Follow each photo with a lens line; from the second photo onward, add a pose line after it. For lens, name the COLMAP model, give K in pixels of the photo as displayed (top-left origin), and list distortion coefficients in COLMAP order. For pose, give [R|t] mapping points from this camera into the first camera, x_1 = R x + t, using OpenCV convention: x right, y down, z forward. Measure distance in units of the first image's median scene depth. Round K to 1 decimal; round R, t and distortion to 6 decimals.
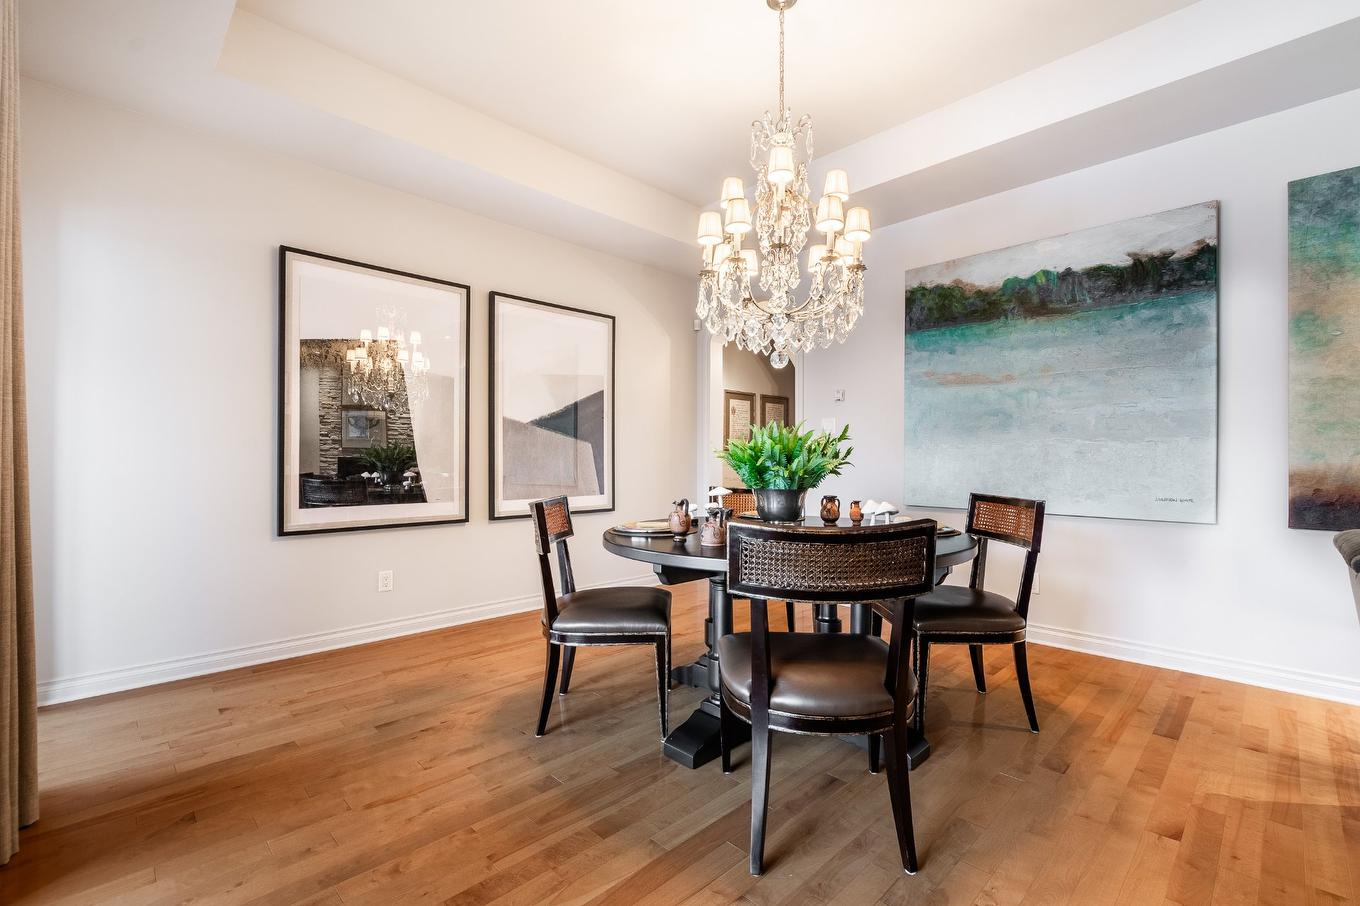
lens RADIAL K [[595.8, 0, 693.3], [0, 595.8, 456.4], [0, 0, 1]] dist [-0.002777, 0.000052]
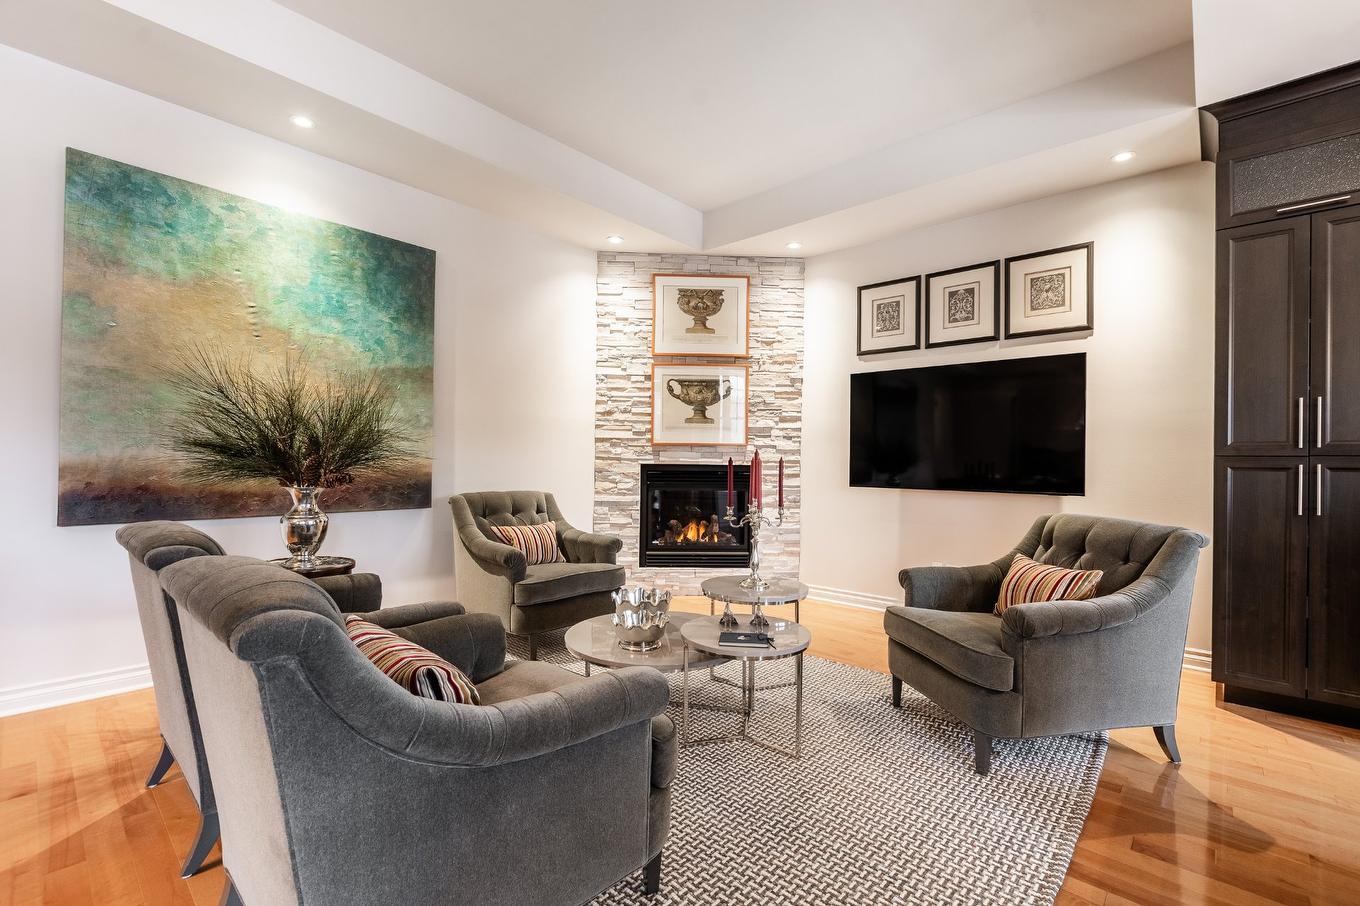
lens RADIAL K [[595.8, 0, 681.9], [0, 595.8, 457.9], [0, 0, 1]] dist [-0.002777, 0.000052]
pose [[-0.047860, 0.000440, 0.998854, 0.047072], [-0.021213, 0.999774, -0.001457, -0.003096], [-0.998629, -0.021259, -0.047840, 0.090801]]
